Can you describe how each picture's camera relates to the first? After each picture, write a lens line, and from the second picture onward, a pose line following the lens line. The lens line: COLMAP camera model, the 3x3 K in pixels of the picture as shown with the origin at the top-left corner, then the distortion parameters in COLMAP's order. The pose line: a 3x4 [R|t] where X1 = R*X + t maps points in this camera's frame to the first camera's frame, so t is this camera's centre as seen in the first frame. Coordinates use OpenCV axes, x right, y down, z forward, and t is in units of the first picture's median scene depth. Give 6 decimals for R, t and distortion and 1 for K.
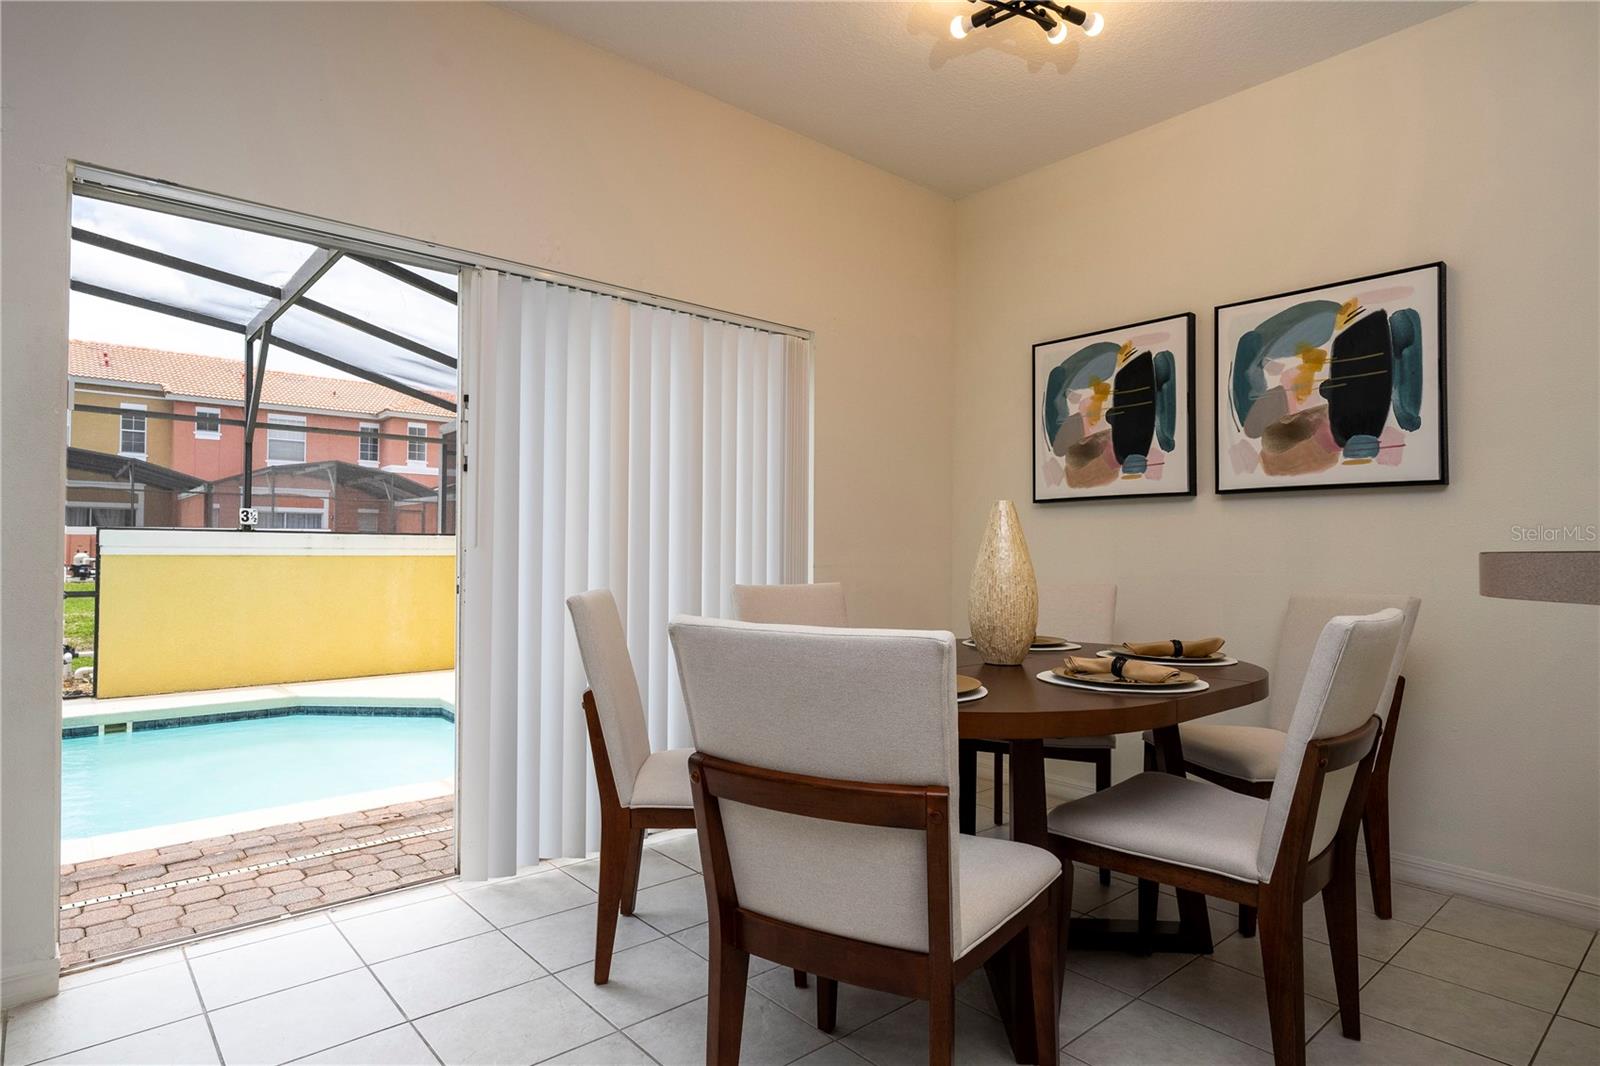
lens RADIAL K [[882.5, 0, 796.8], [0, 882.5, 536.5], [0, 0, 1]] dist [0.009102, 0.000414]
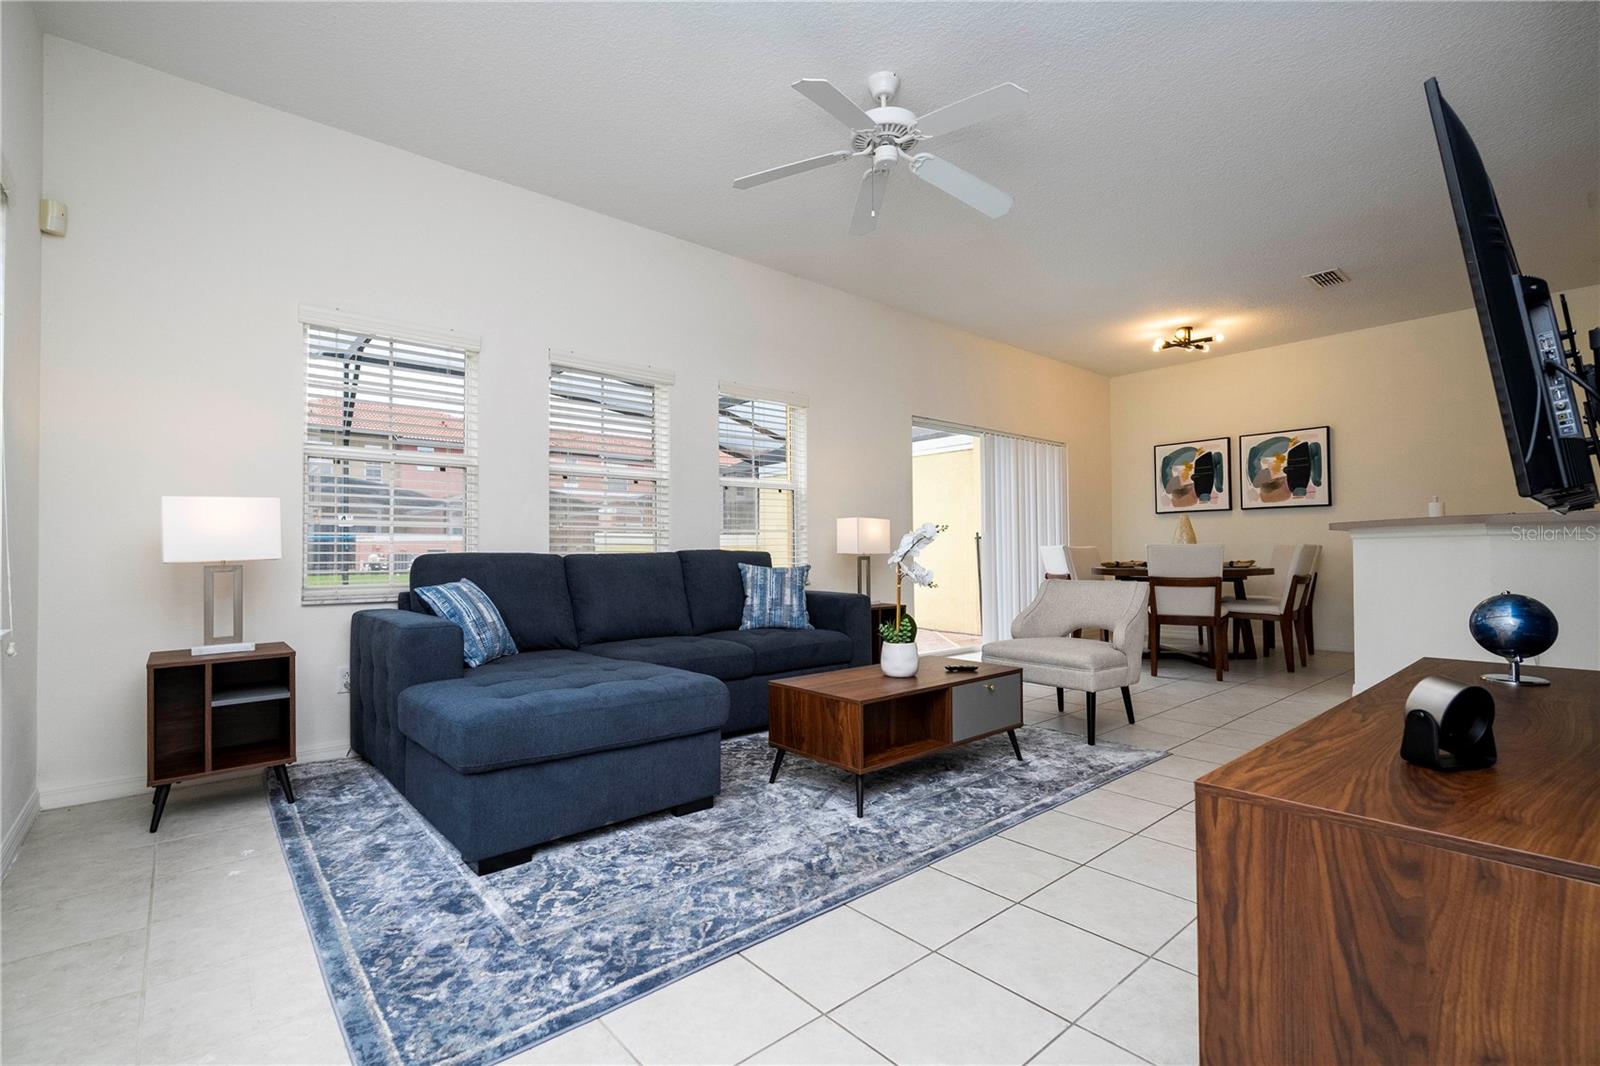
lens RADIAL K [[716.7, 0, 808.6], [0, 716.7, 534.8], [0, 0, 1]] dist [-0.003318, 0.003414]
pose [[0.999966, -0.005541, -0.006044, -0.744147], [0.005468, 0.999913, -0.012022, 0.041286], [0.006110, 0.011988, 0.999909, -1.045950]]
